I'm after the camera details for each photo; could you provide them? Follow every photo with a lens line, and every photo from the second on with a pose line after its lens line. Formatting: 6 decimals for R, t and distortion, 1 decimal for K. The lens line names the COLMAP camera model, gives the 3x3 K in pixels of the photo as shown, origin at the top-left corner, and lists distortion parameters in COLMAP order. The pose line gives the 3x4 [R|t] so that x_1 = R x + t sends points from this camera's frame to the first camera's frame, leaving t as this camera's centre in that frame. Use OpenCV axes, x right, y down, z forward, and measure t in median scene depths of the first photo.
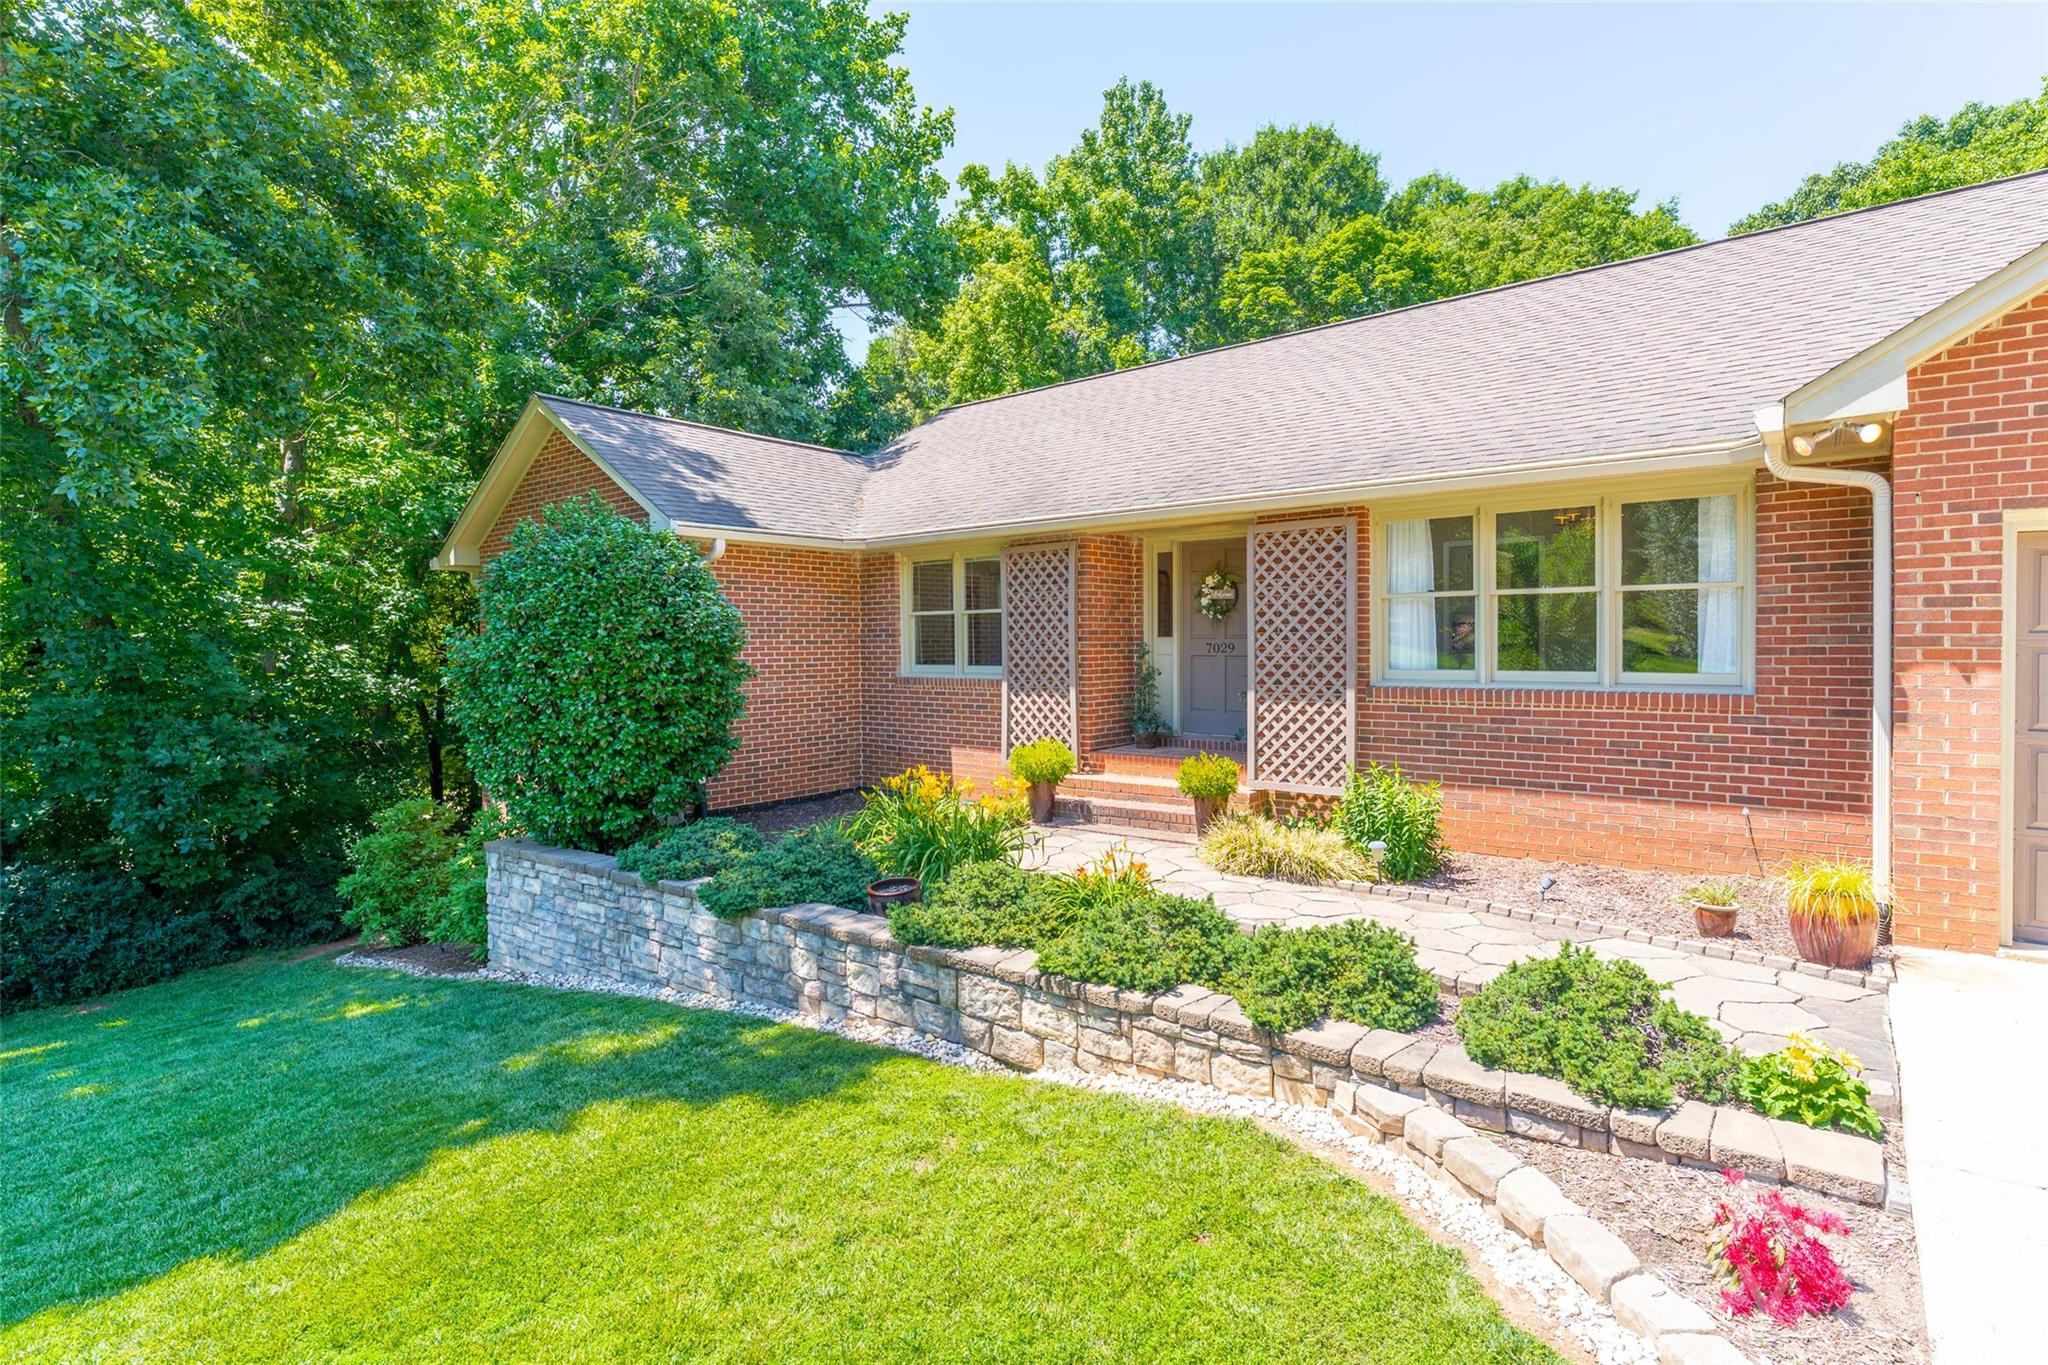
lens RADIAL K [[1006.6, 0, 1024.0], [0, 1006.6, 682.5], [0, 0, 1]] dist [-0.000111, 0.000140]
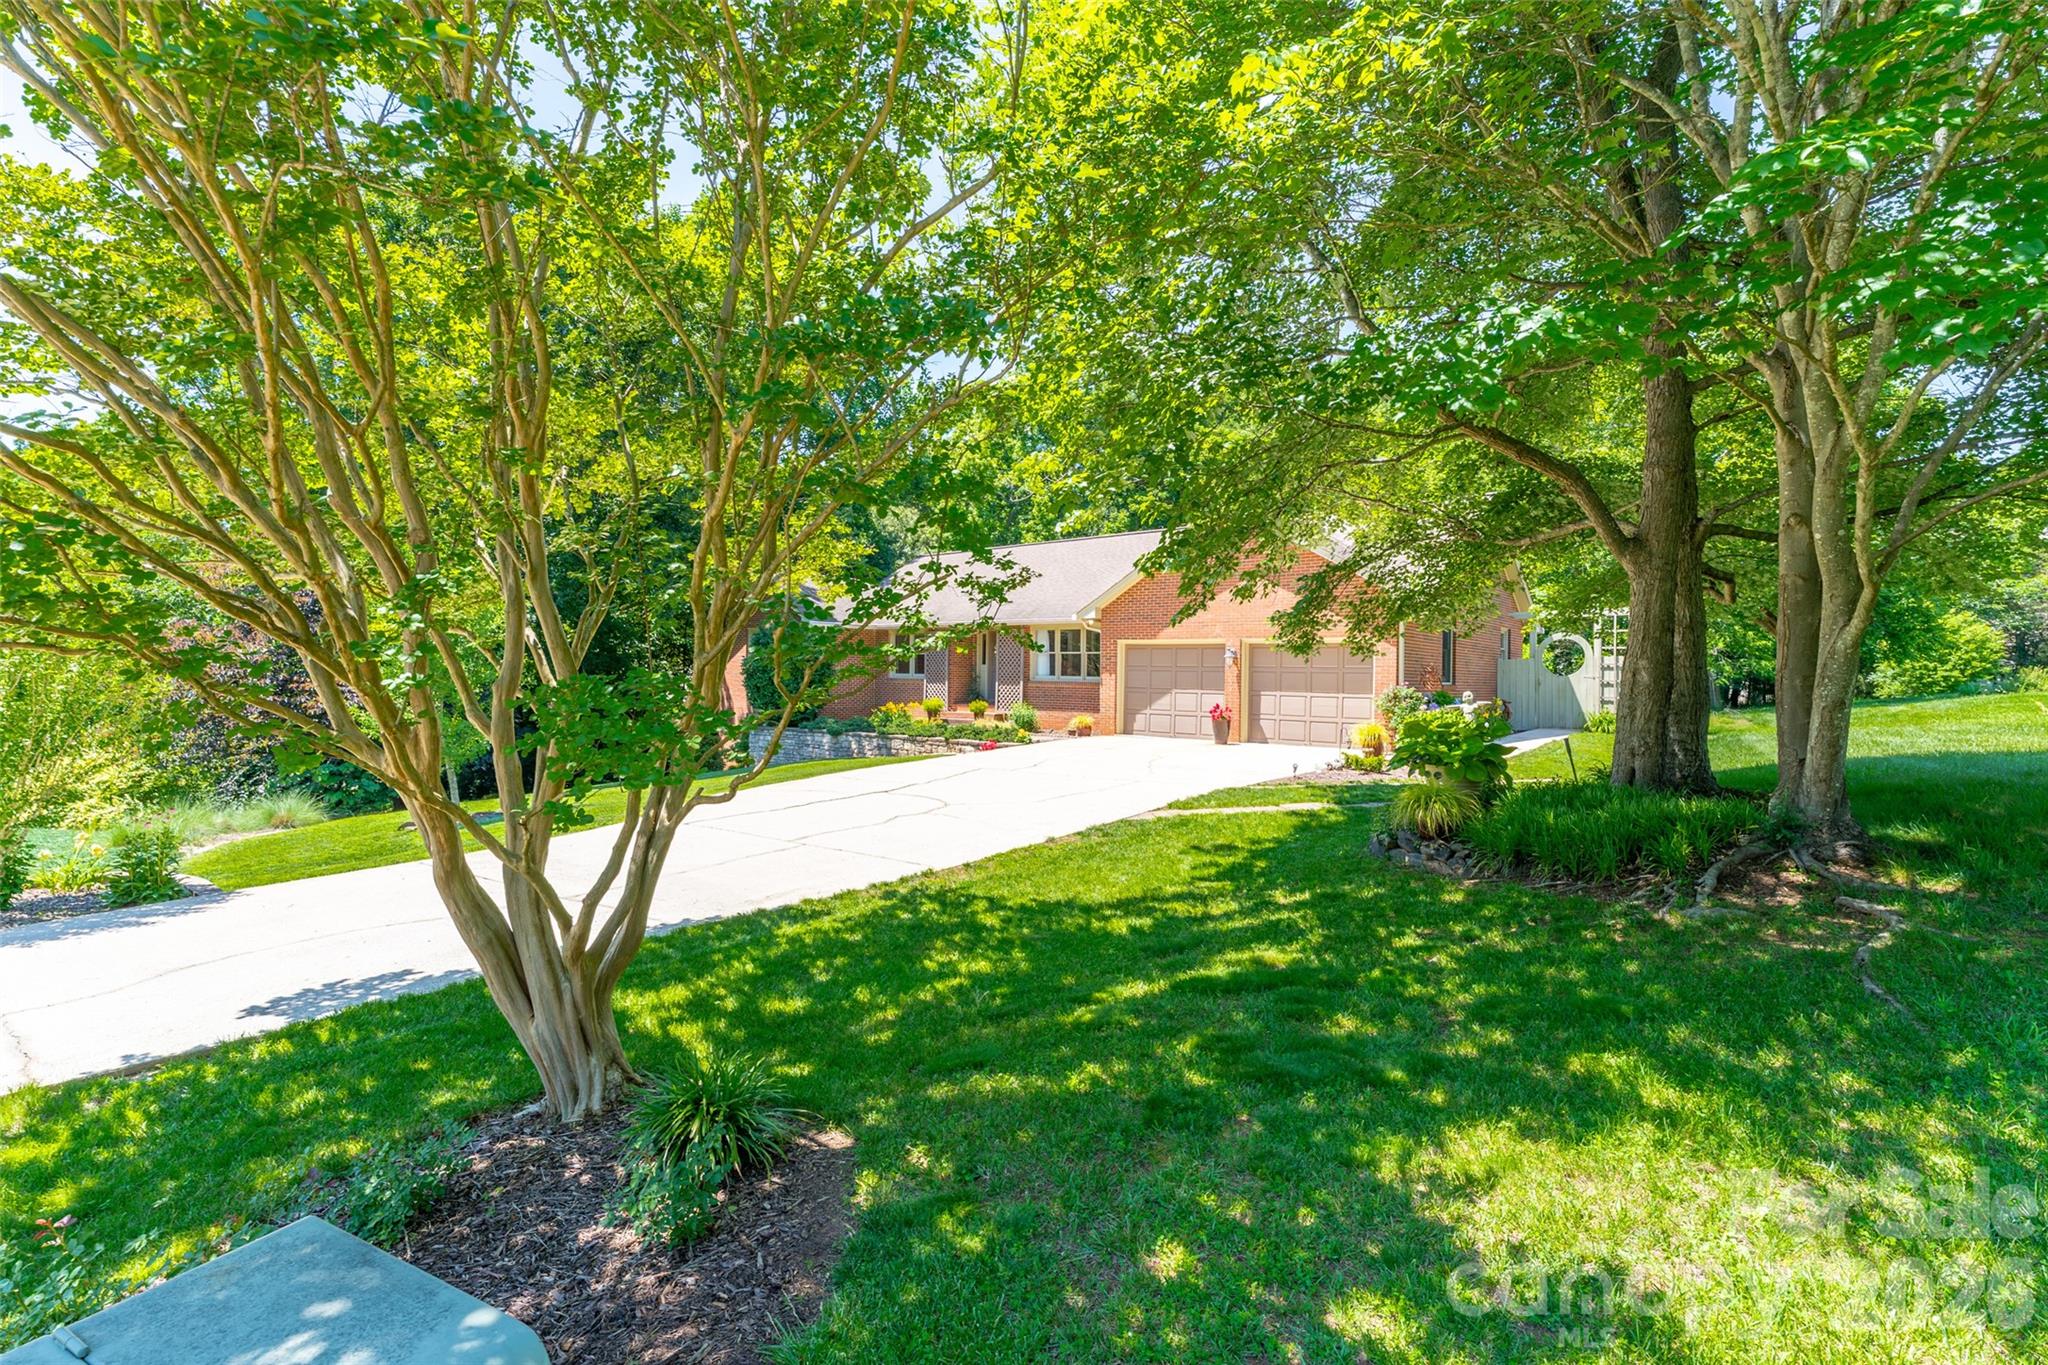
lens RADIAL K [[924.2, 0, 1024.0], [0, 924.2, 682.5], [0, 0, 1]] dist [0.000462, -0.000031]
pose [[0.999663, 0.022416, -0.013124, 0.282724], [-0.022768, 0.999367, -0.027329, 0.070603], [0.012503, 0.027619, 0.999540, -1.522887]]
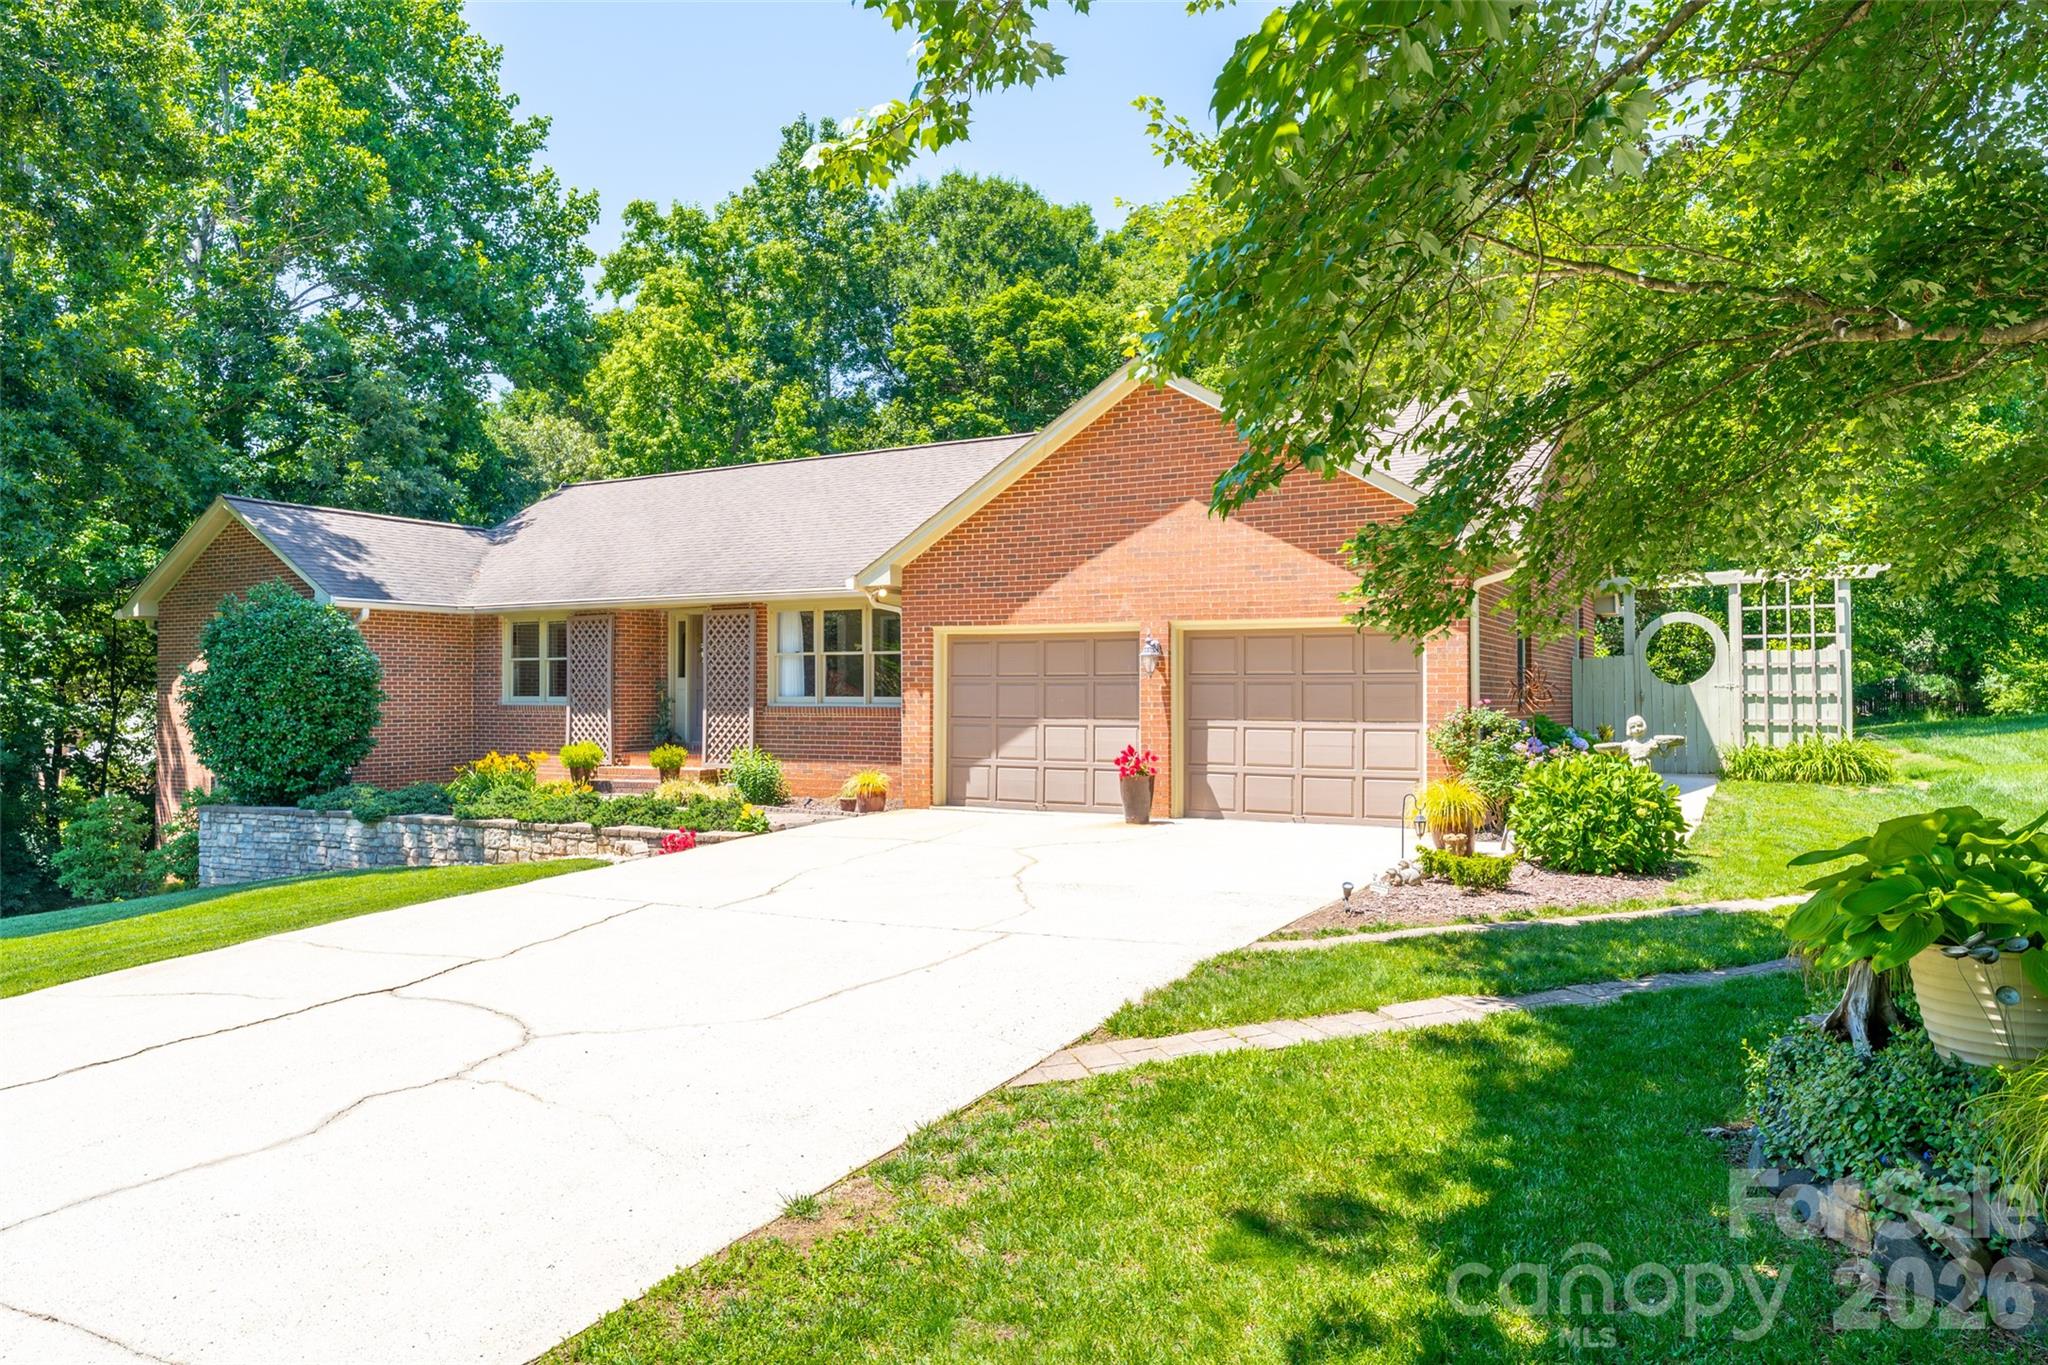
lens RADIAL K [[1354.7, 0, 1029.2], [0, 1354.7, 689.5], [0, 0, 1]] dist [0.001068, -0.003314]
pose [[0.984558, 0.009171, 0.174817, 0.294931], [-0.001942, 0.999137, -0.041481, 0.054621], [-0.175047, 0.040501, 0.983727, -1.065002]]
